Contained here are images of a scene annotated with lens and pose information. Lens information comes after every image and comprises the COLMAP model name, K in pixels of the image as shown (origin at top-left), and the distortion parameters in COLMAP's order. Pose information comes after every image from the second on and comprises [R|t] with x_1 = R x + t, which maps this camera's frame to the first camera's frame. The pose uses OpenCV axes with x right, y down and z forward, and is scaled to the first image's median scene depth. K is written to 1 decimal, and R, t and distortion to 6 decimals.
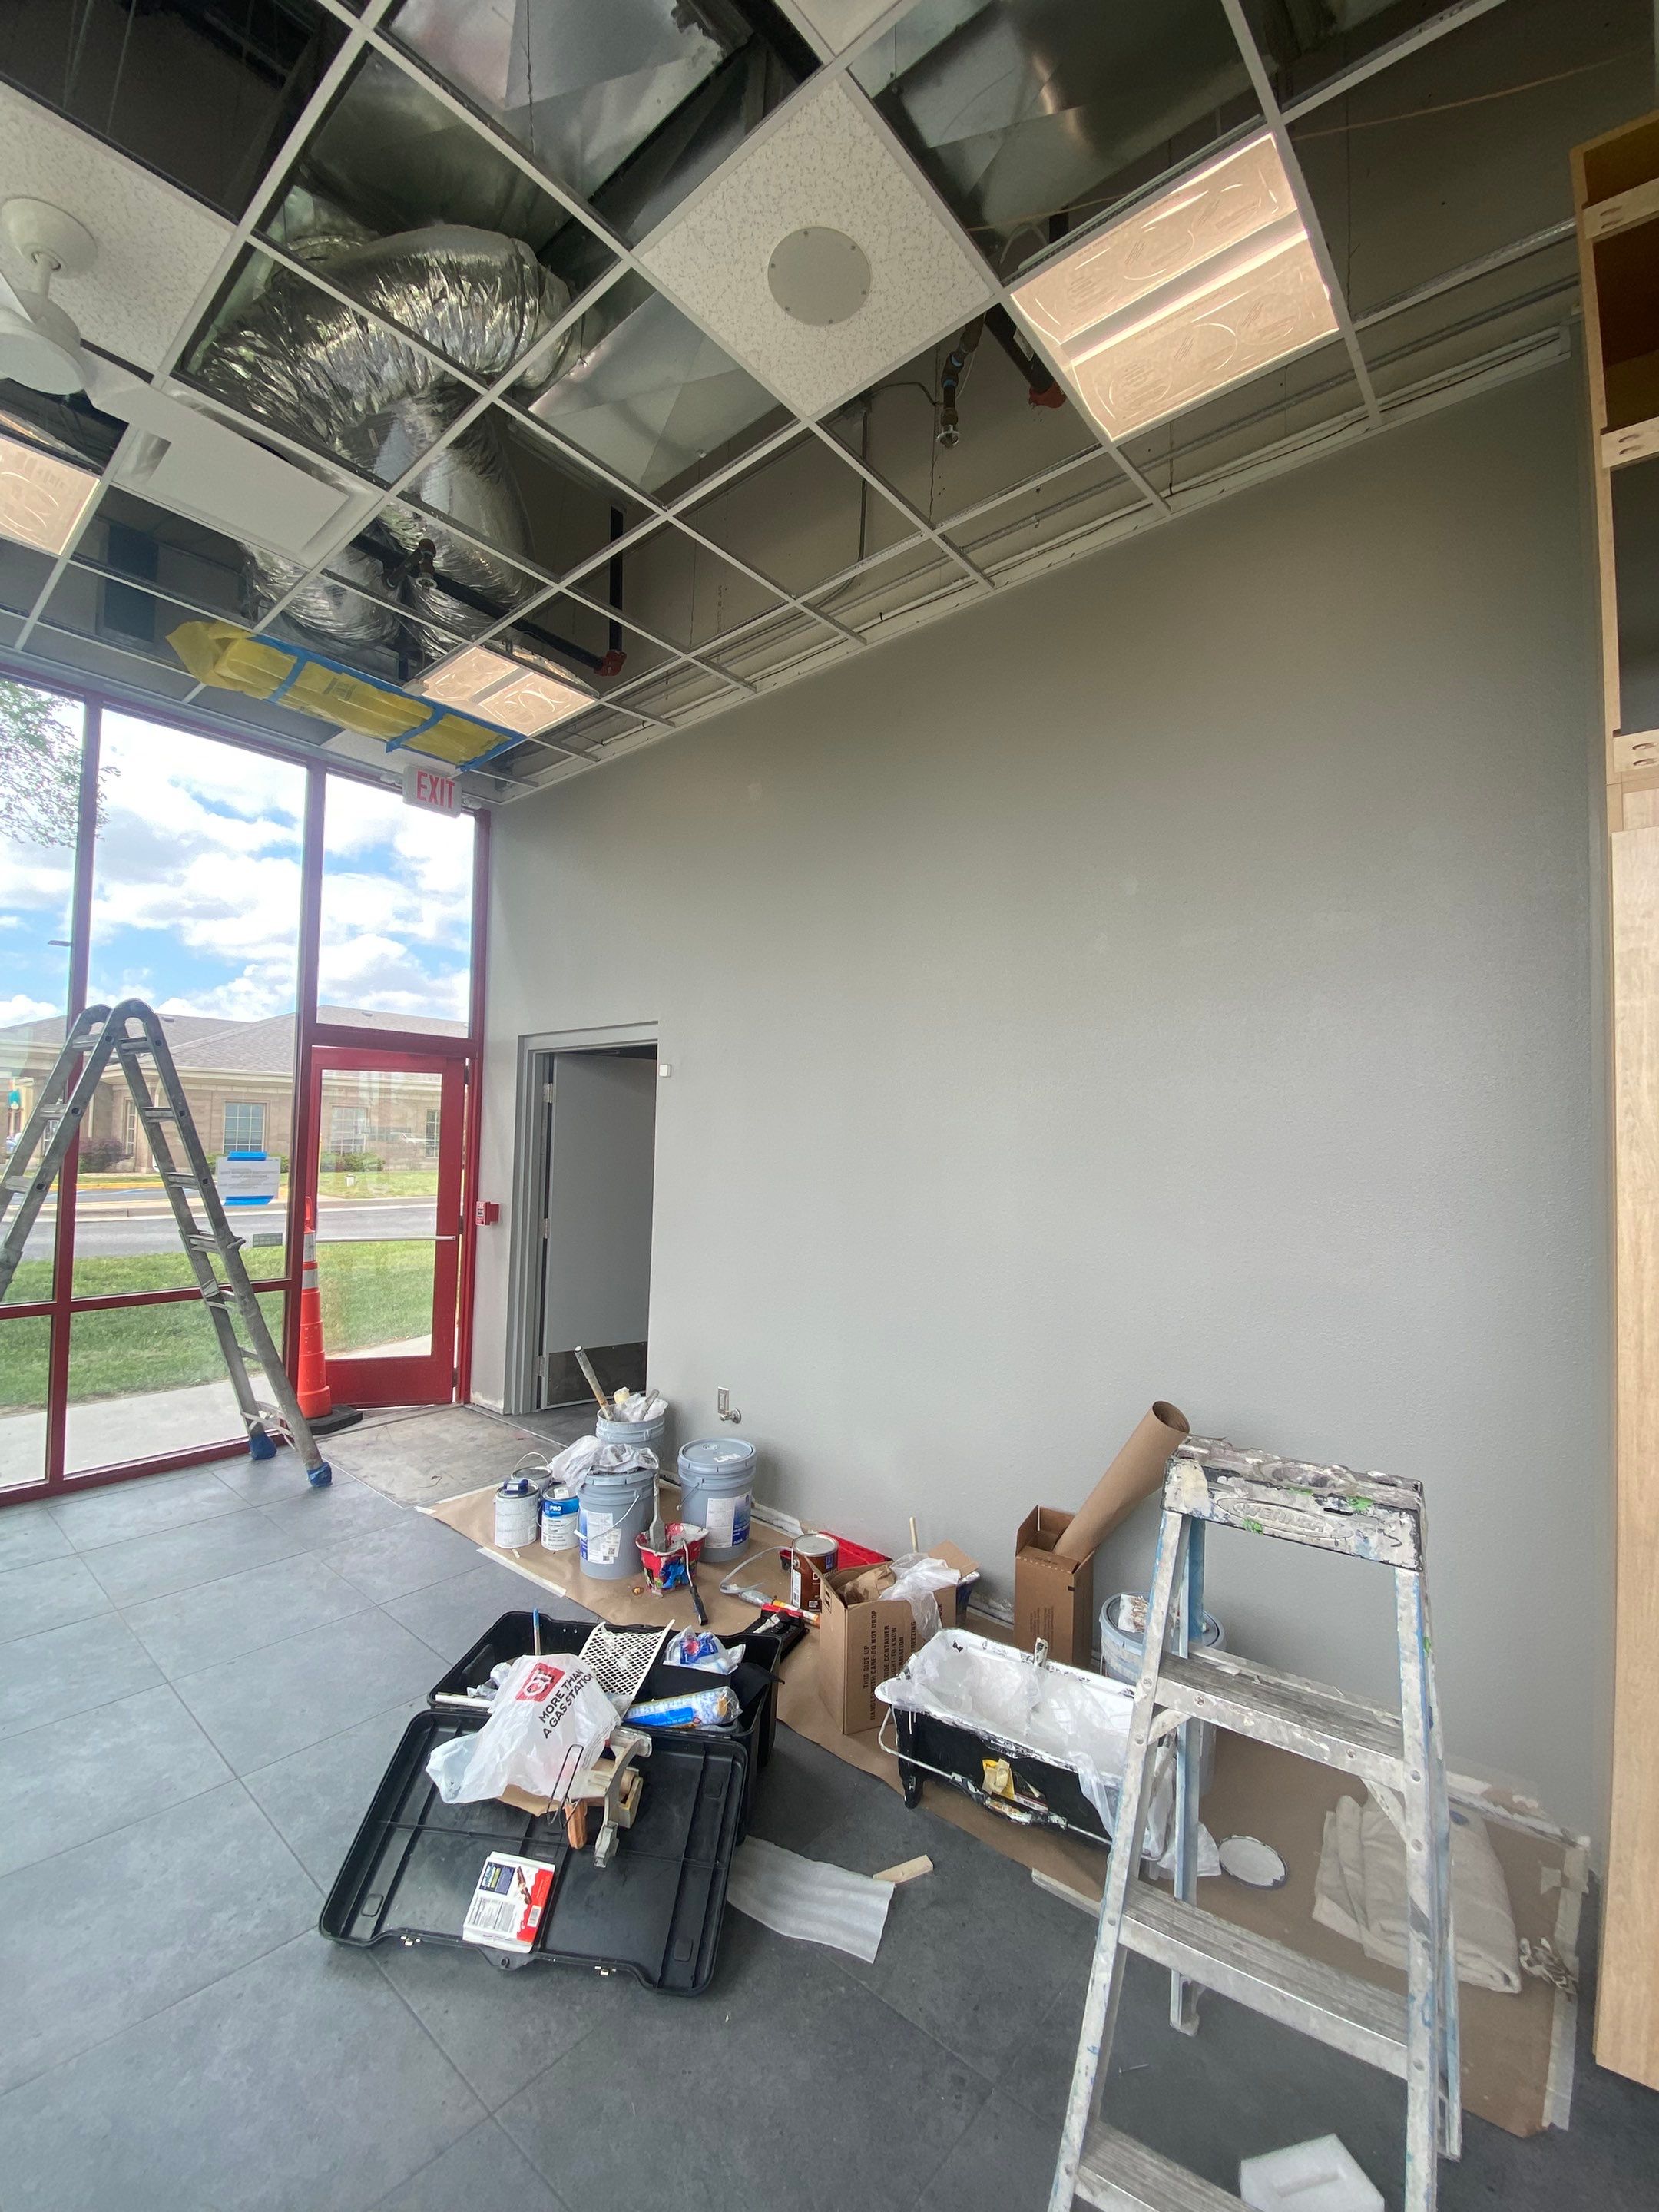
lens RADIAL K [[907.6, 0, 829.5], [0, 907.6, 1106.0], [0, 0, 1]] dist [-0.001062, -0.000174]
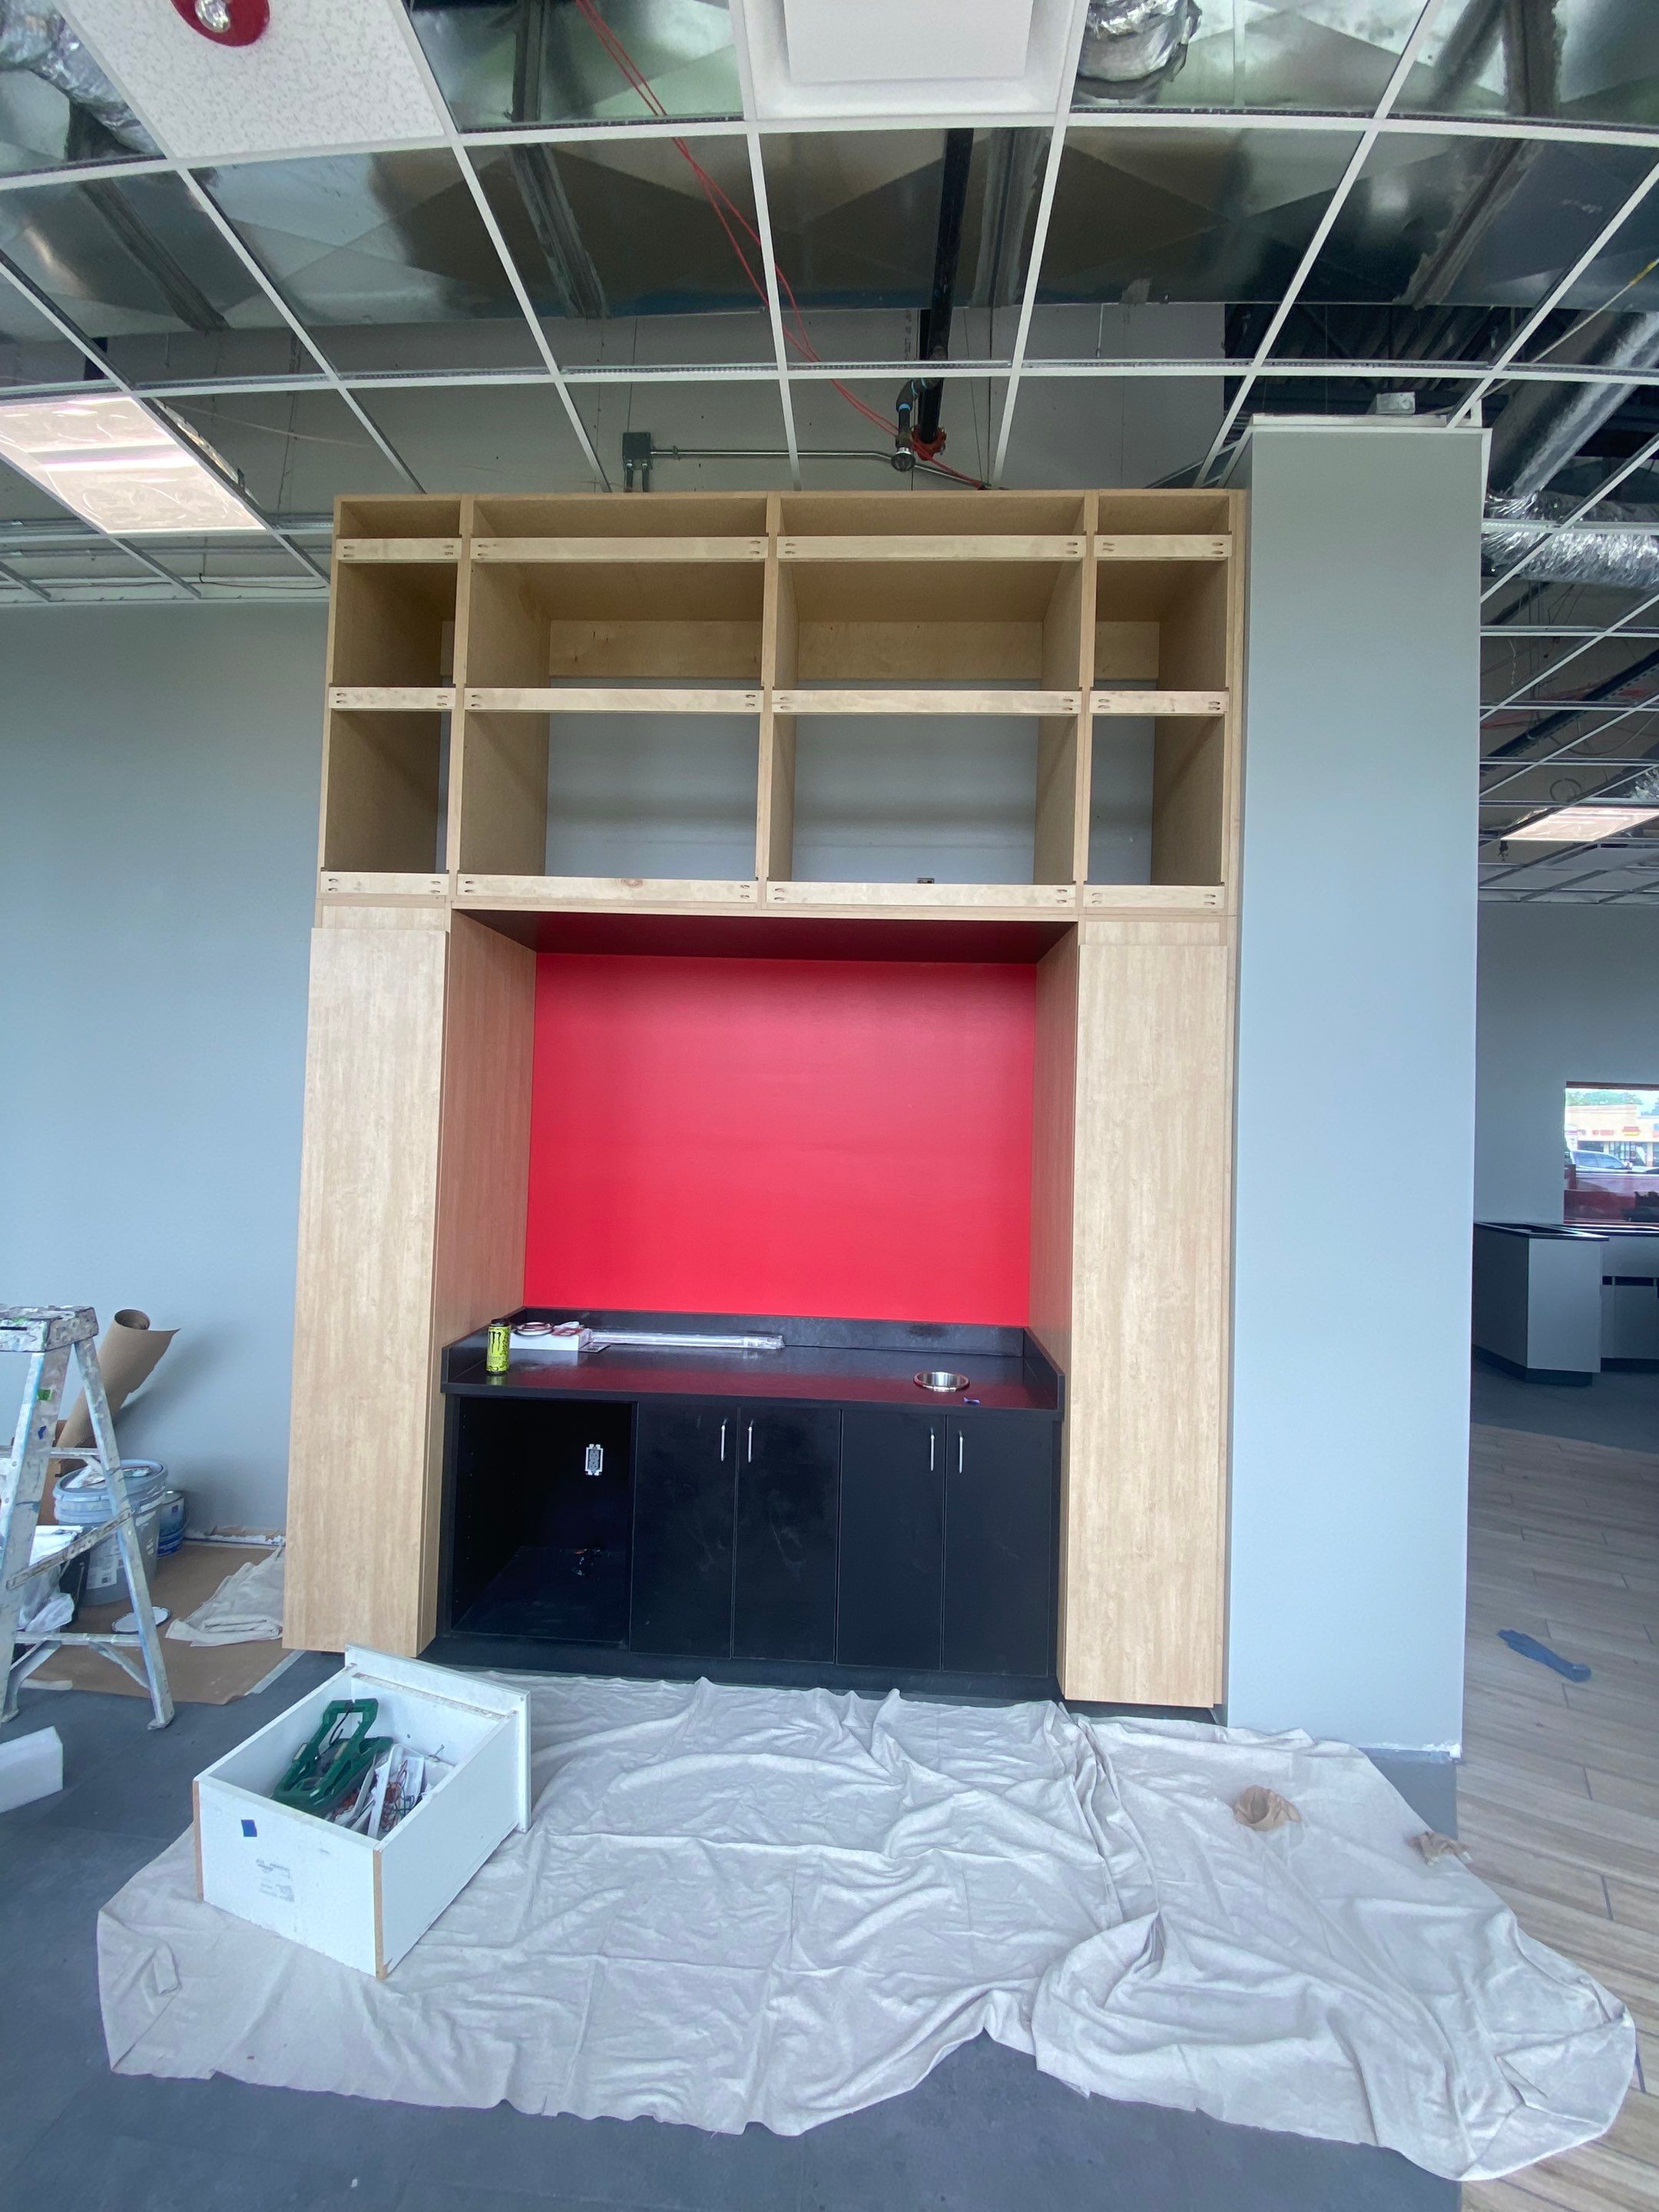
lens RADIAL K [[909.9, 0, 829.5], [0, 909.9, 1106.0], [0, 0, 1]] dist [-0.019830, -0.000028]
pose [[0.793853, 0.011873, 0.607993, 0.214508], [-0.034660, 0.999067, 0.025746, -0.015017], [-0.607121, -0.041512, 0.793525, -0.338533]]
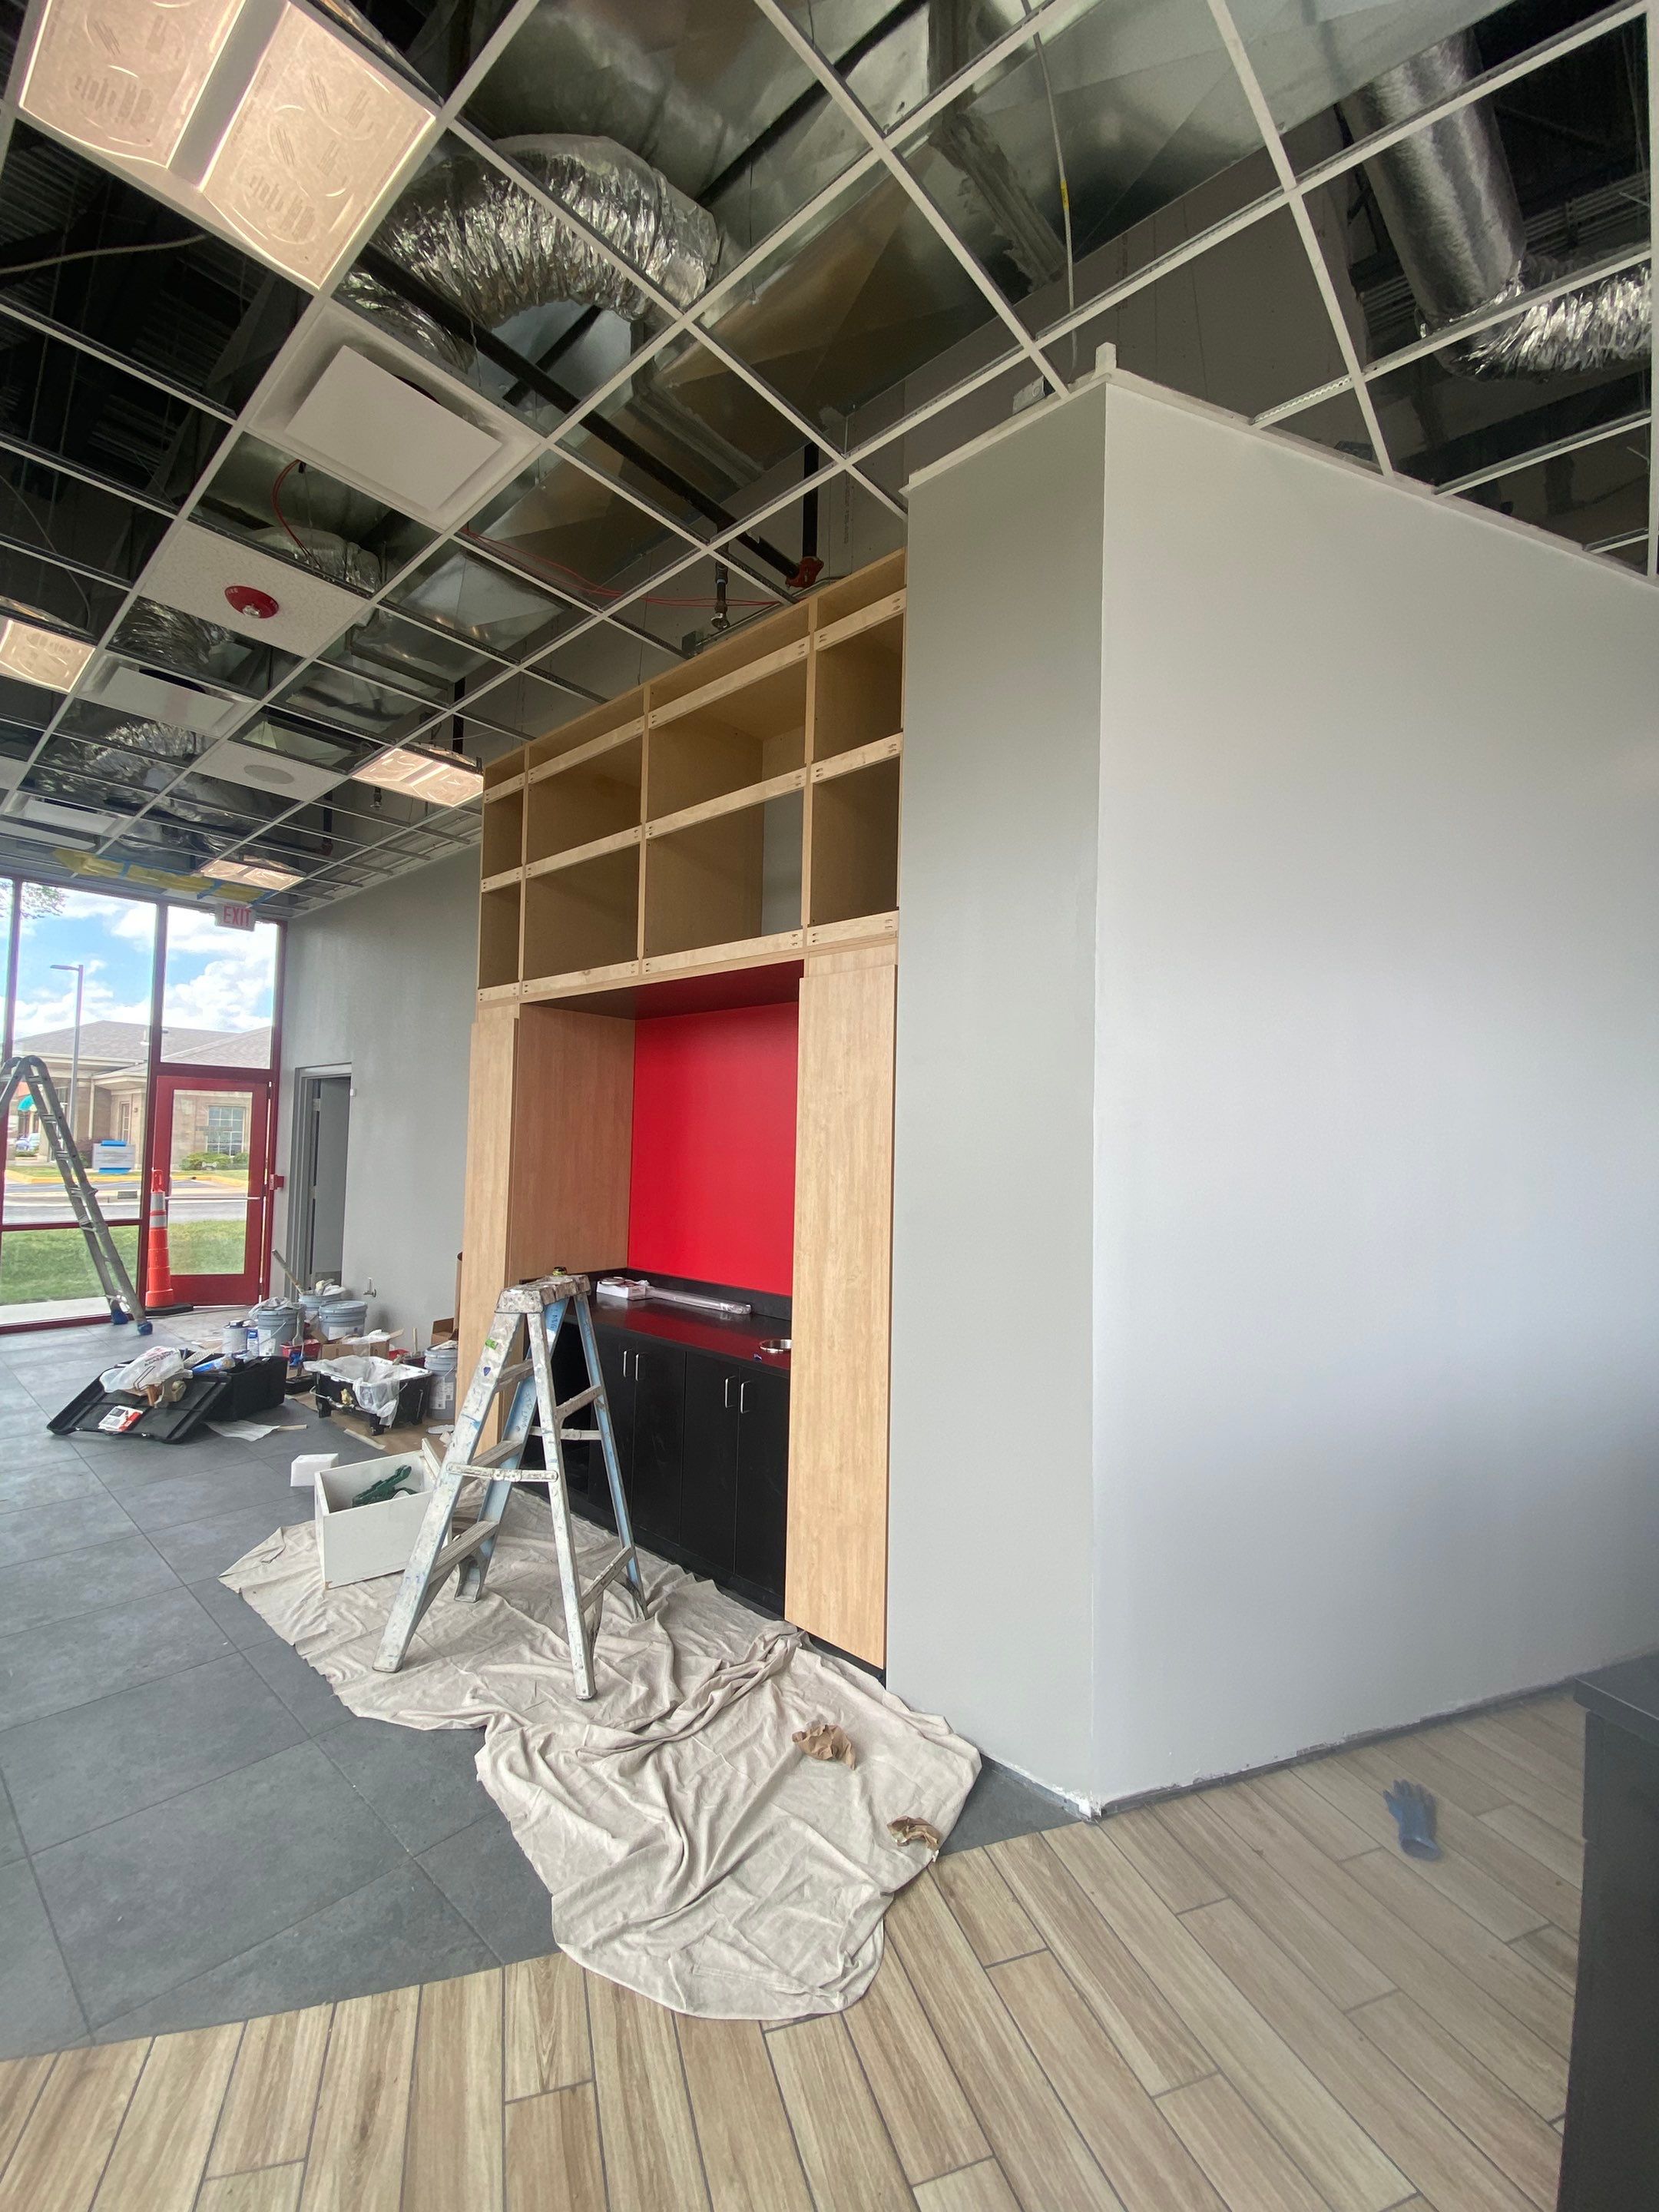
lens RADIAL K [[907.6, 0, 829.5], [0, 907.6, 1106.0], [0, 0, 1]] dist [-0.001062, -0.000174]
pose [[0.999888, 0.002229, -0.014798, 0.719486], [-0.002303, 0.999985, -0.004946, -0.007789], [0.014787, 0.004979, 0.999878, -0.660925]]
